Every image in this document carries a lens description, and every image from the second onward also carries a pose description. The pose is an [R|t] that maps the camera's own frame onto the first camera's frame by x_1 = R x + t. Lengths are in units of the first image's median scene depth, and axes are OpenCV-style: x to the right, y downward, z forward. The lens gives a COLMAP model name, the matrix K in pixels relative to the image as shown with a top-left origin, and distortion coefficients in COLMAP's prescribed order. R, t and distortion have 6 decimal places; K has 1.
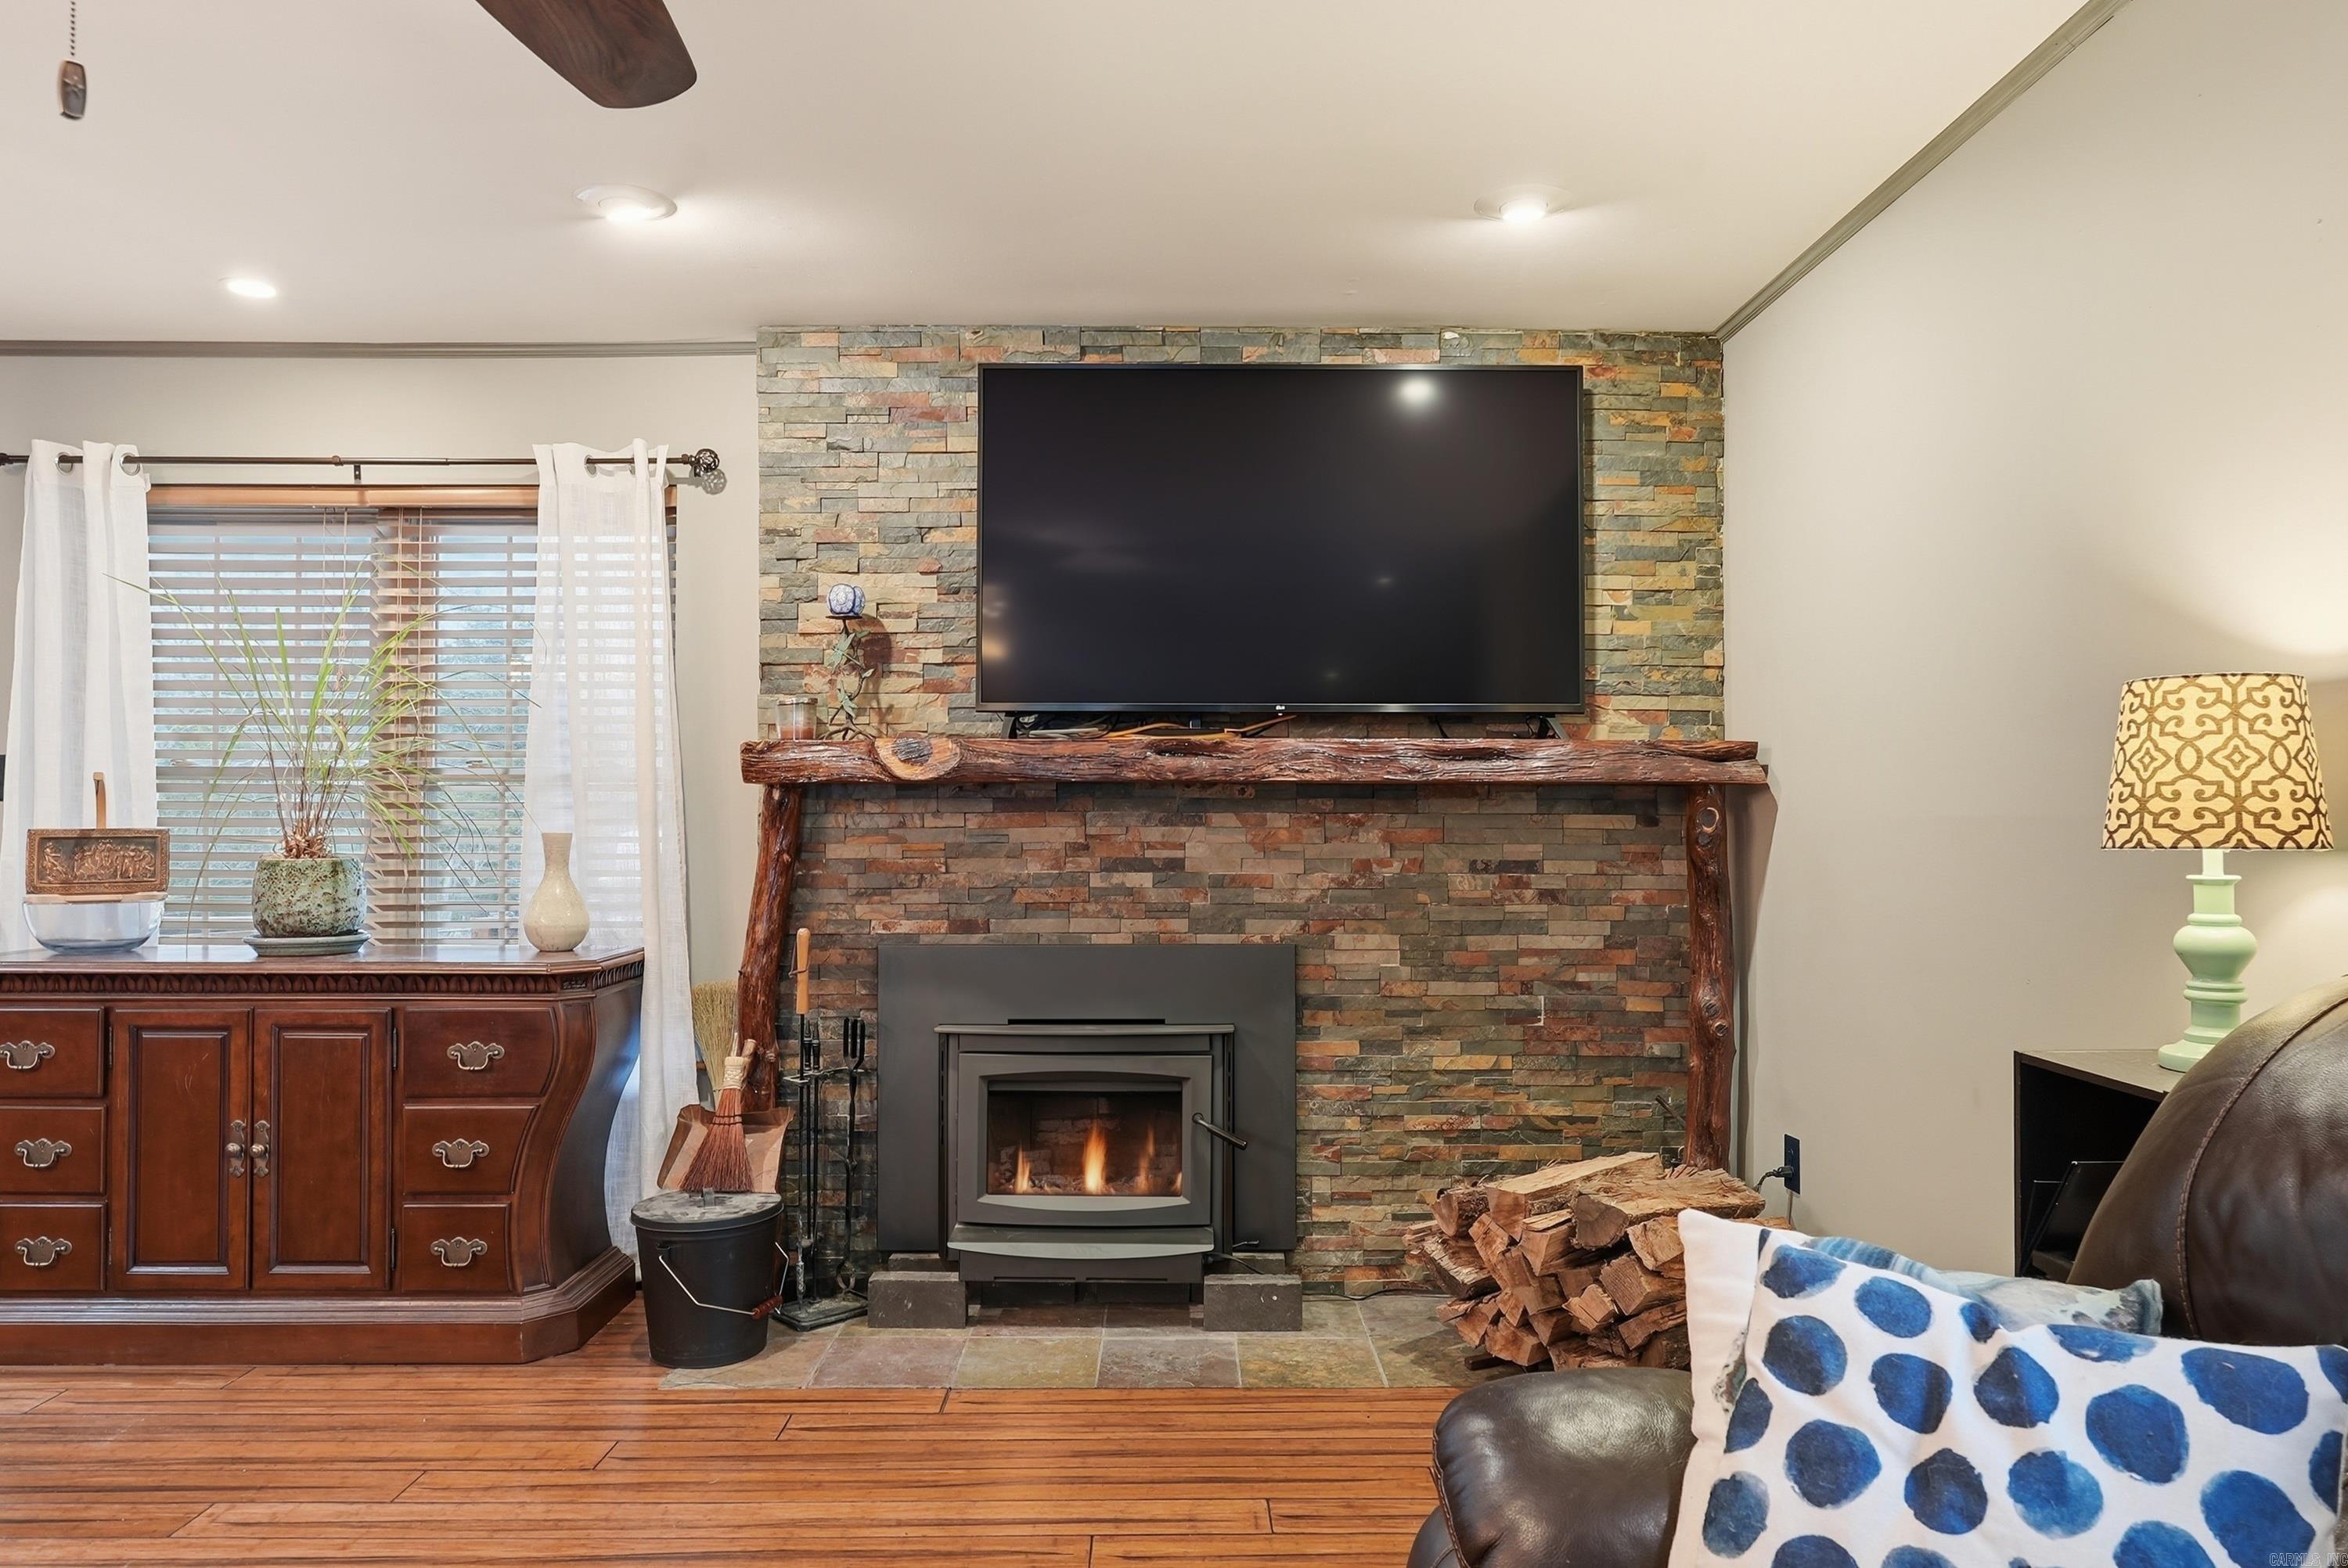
lens RADIAL K [[1520.4, 0, 1188.9], [0, 1520.4, 797.9], [0, 0, 1]] dist [0.004012, -0.001574]
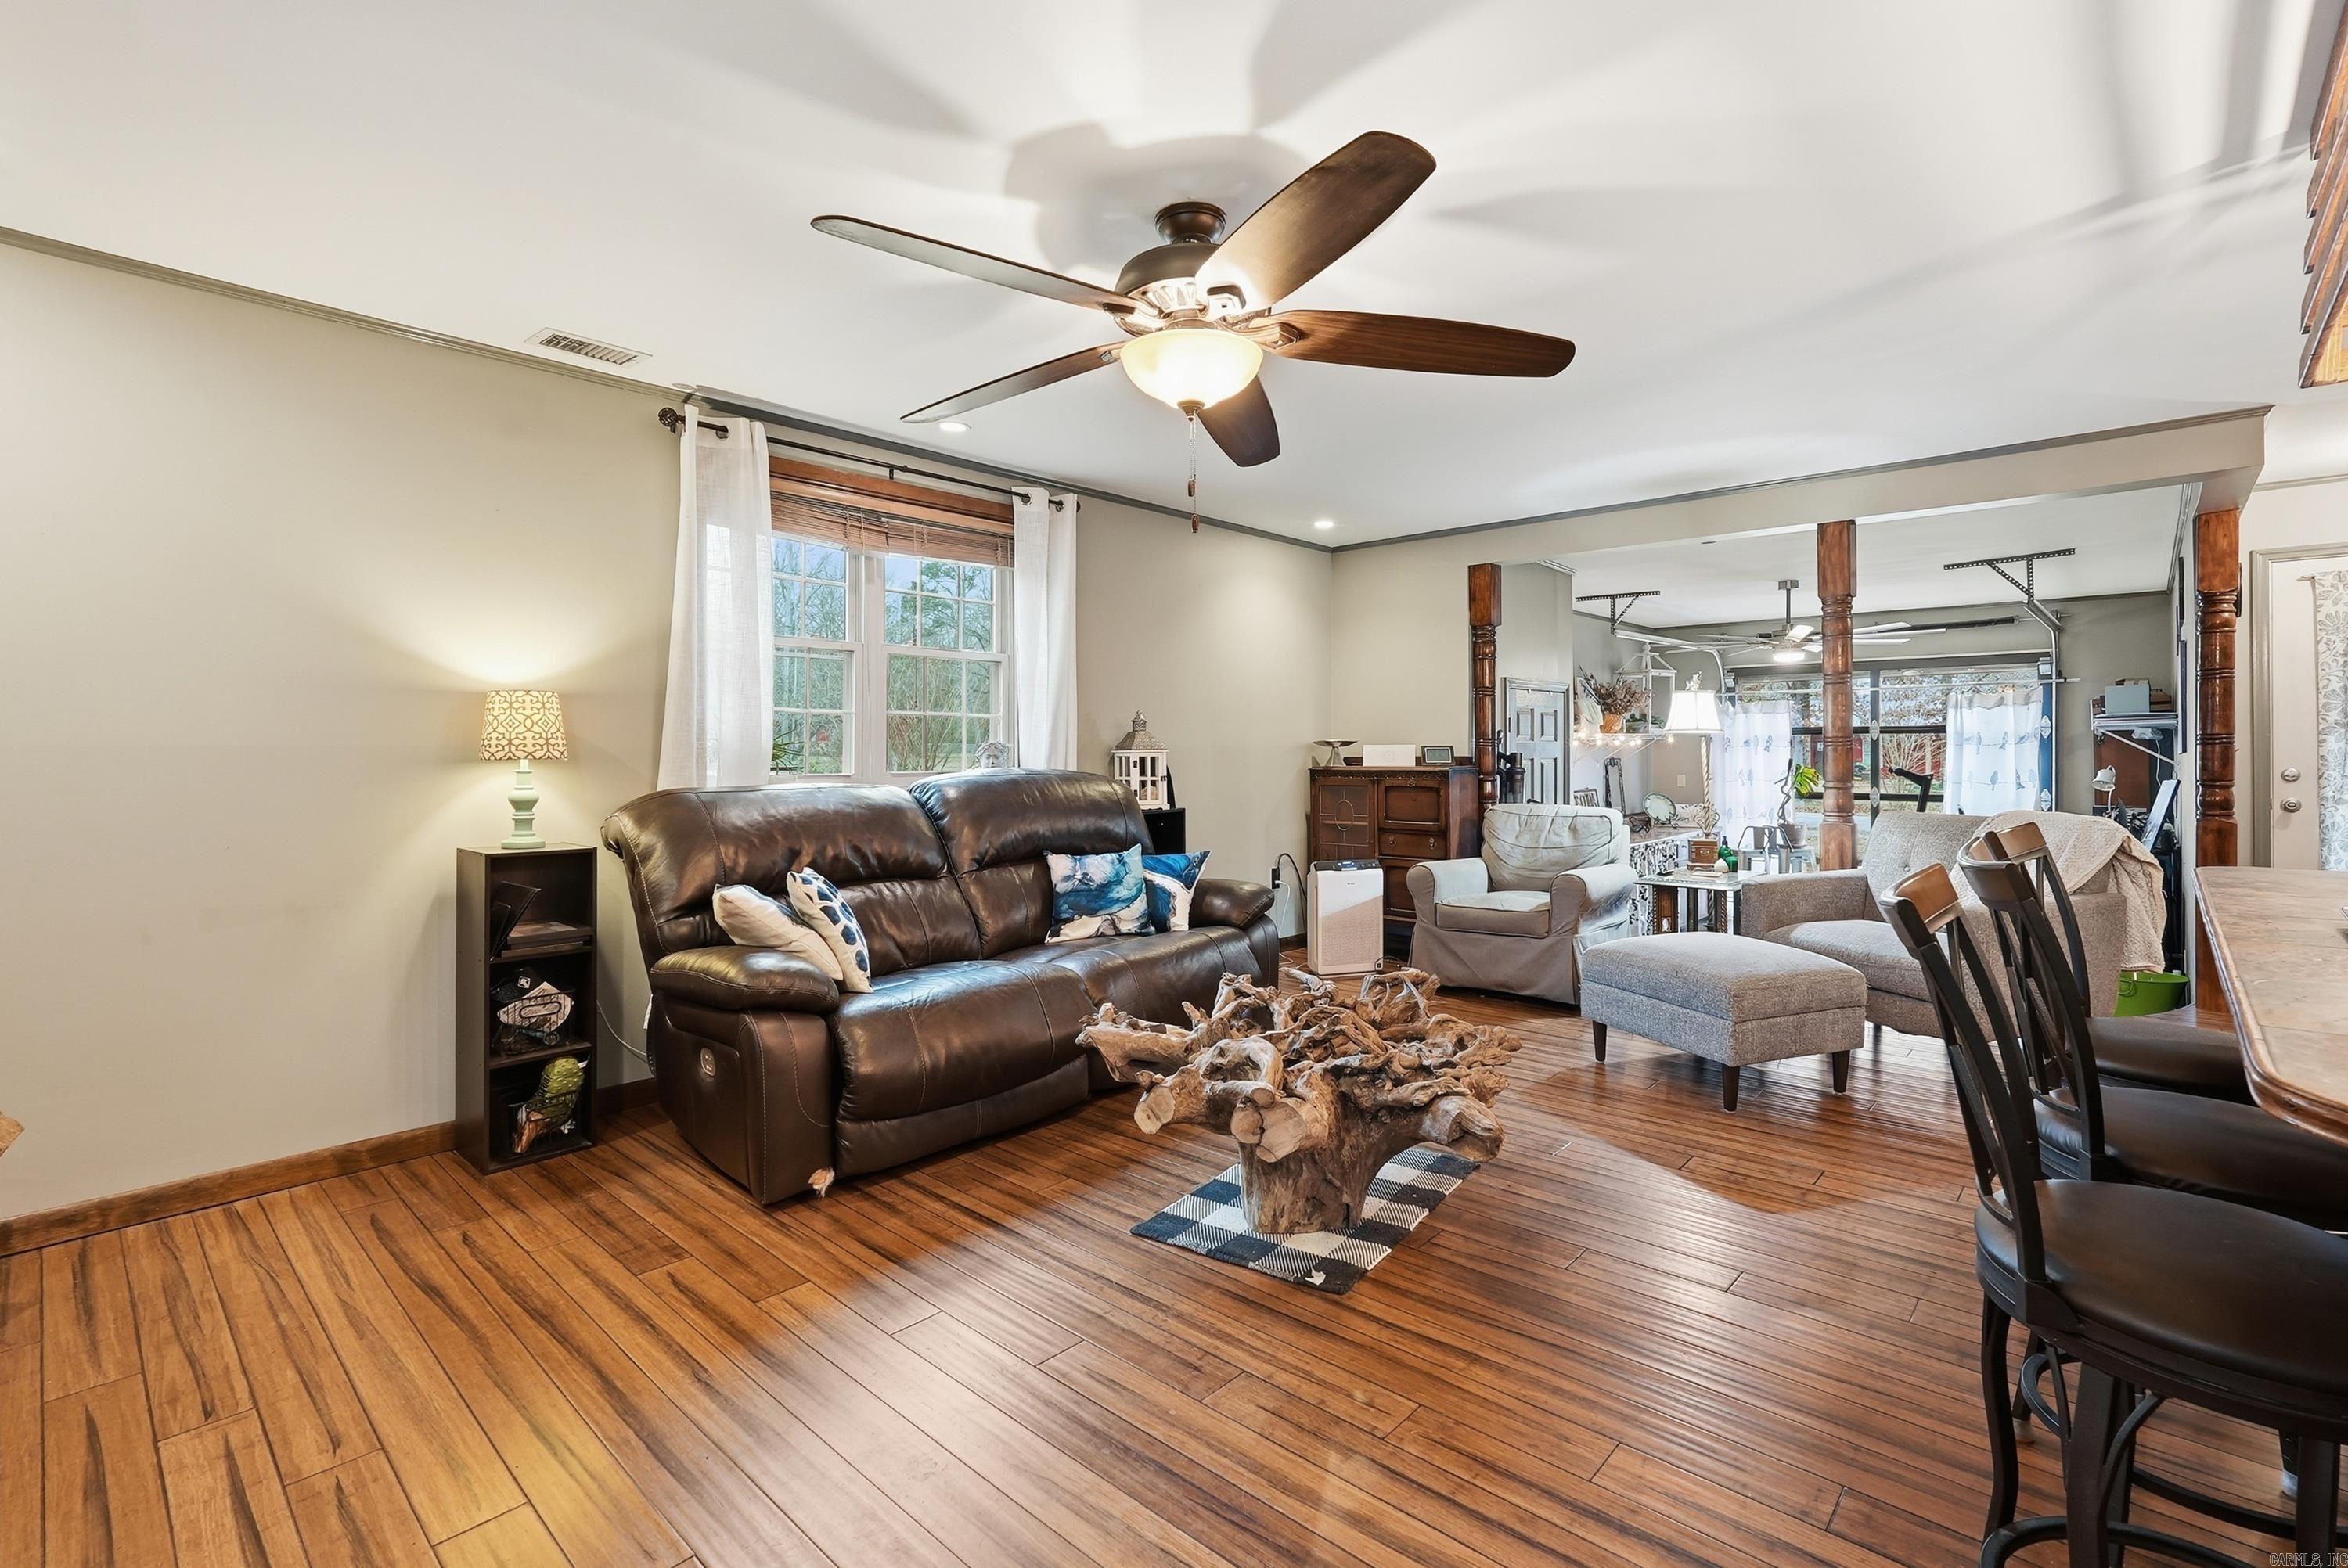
lens RADIAL K [[1062.6, 0, 1172.2], [0, 1062.6, 758.8], [0, 0, 1]] dist [-0.015923, 0.007379]
pose [[-0.729553, -0.000560, 0.683924, -0.627460], [-0.004369, 0.999983, -0.003842, 0.016535], [-0.683910, -0.005791, -0.729543, 0.748405]]
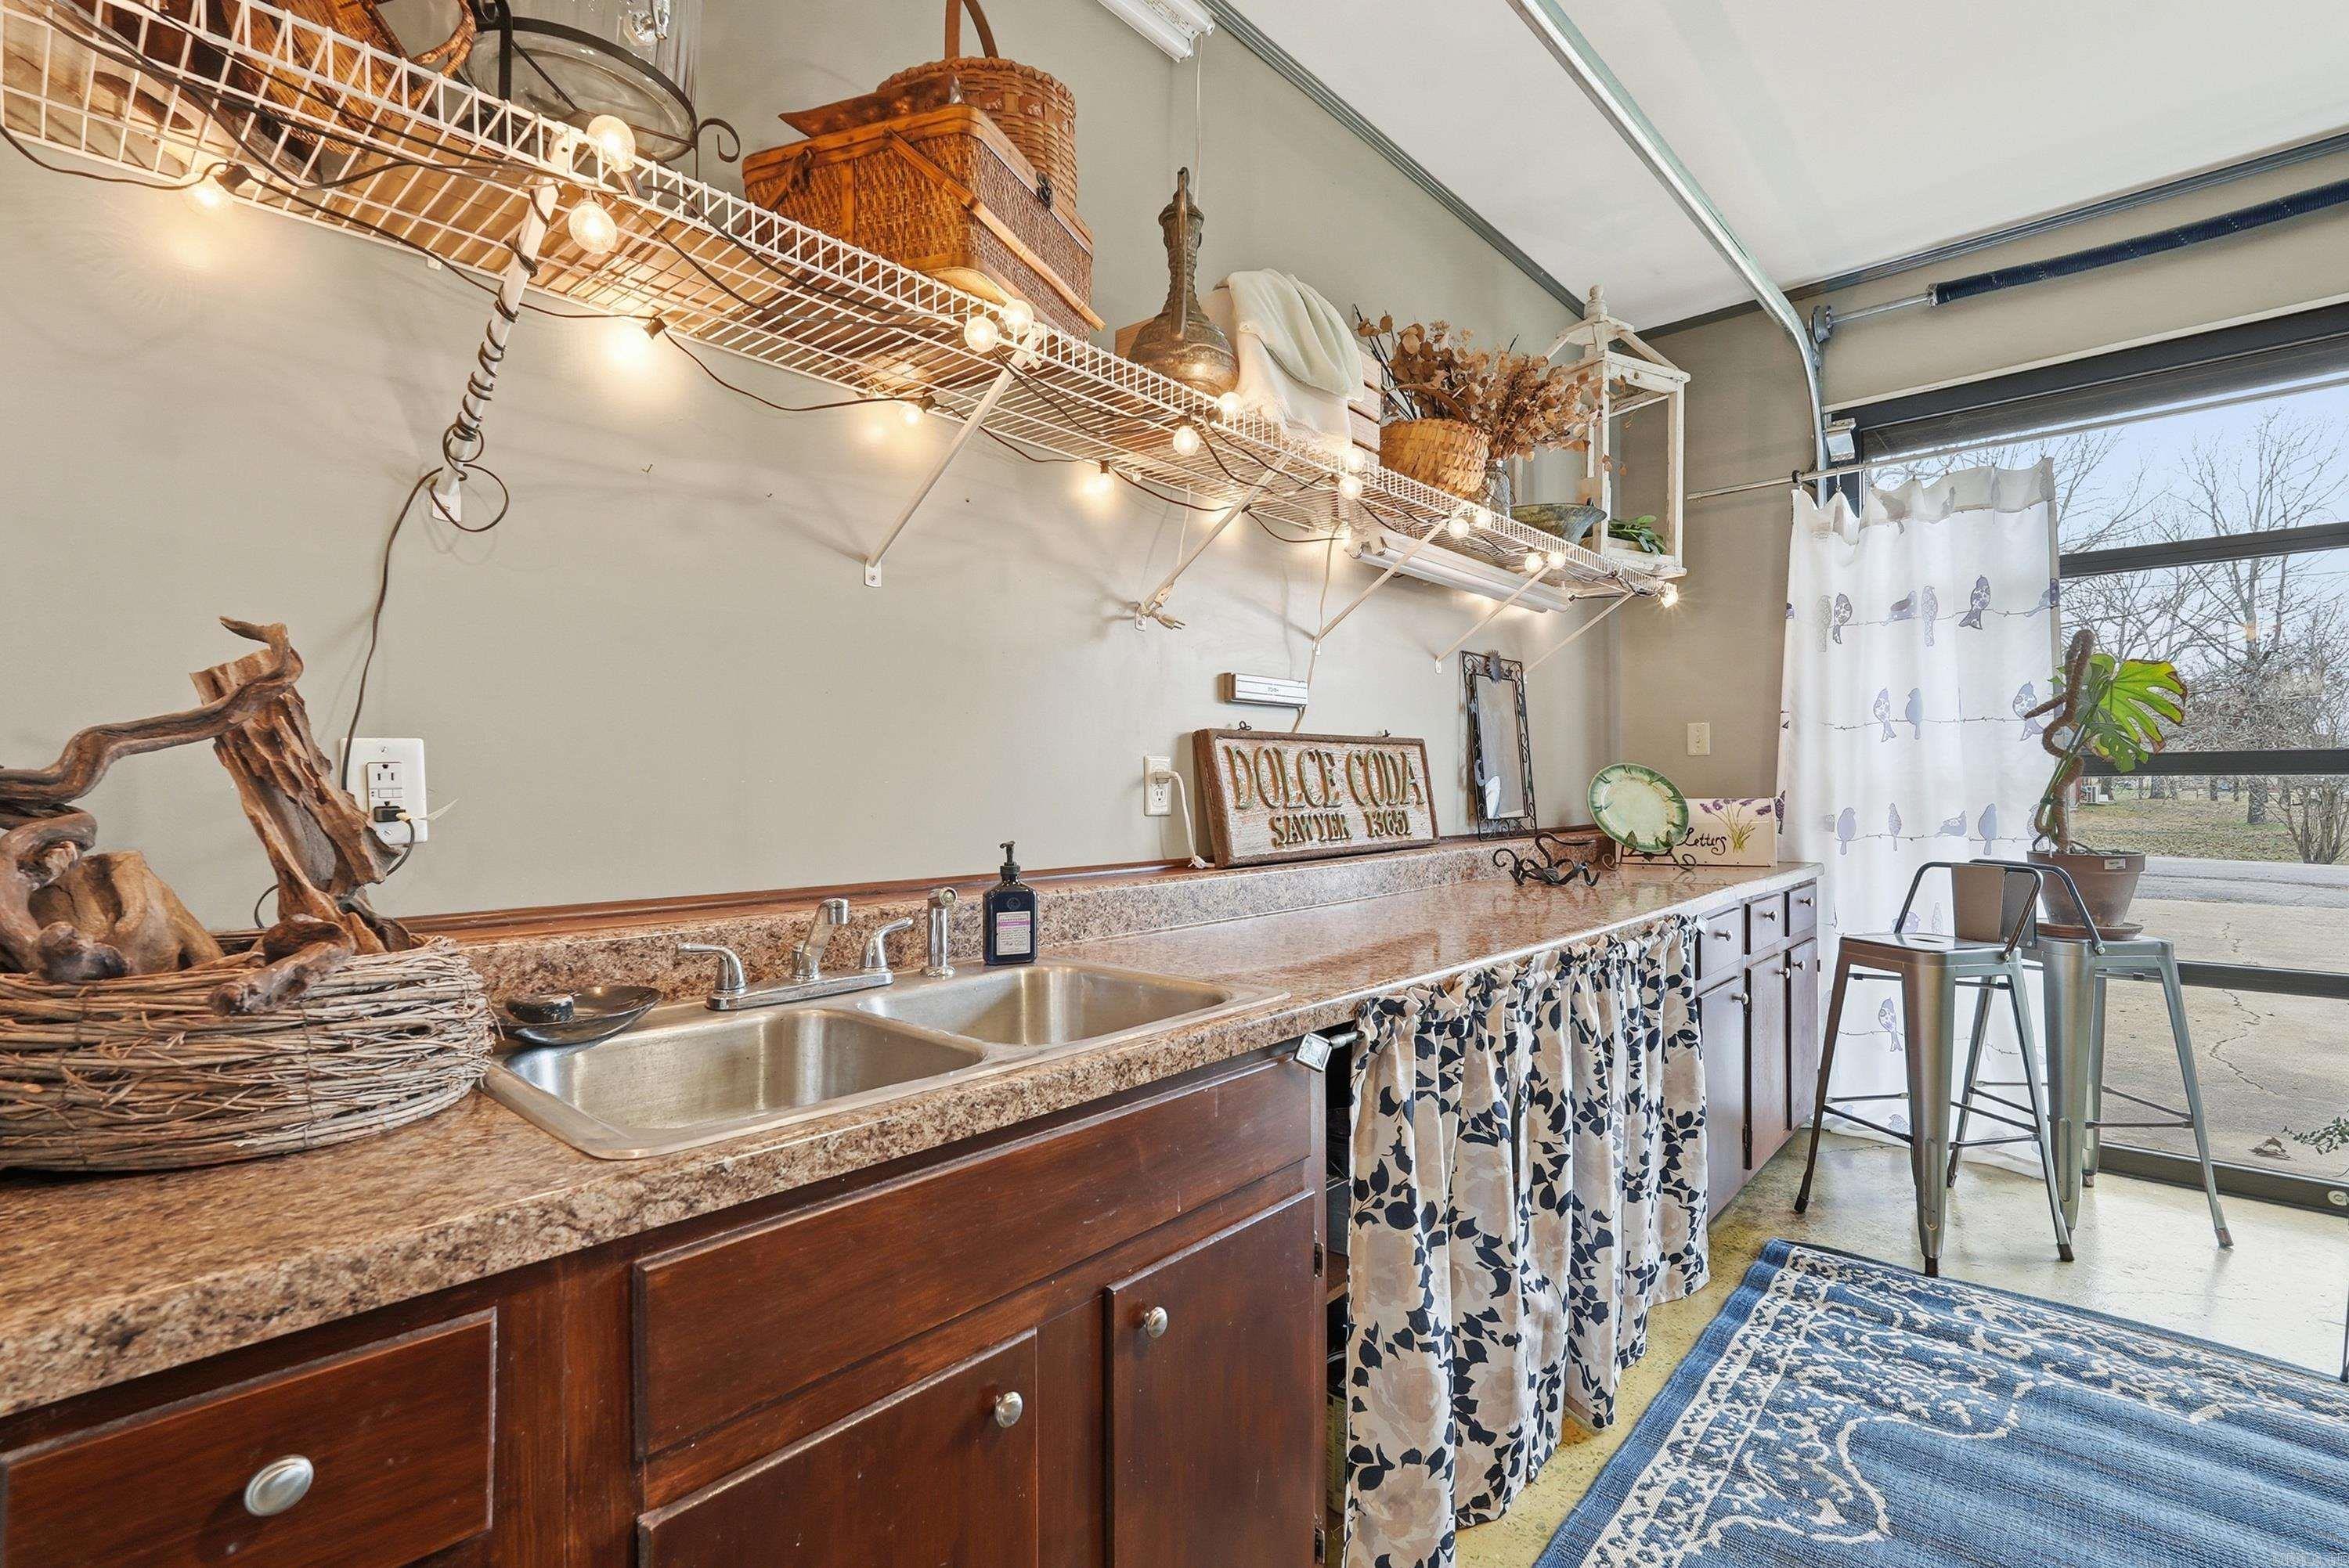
lens RADIAL K [[1063.1, 0, 1156.8], [0, 1063.1, 786.4], [0, 0, 1]] dist [-0.015923, 0.007379]
pose [[-0.721617, 0.008793, 0.692237, -0.006203], [0.005493, 0.999961, -0.006975, 0.112632], [-0.692271, -0.001231, -0.721637, -1.164072]]
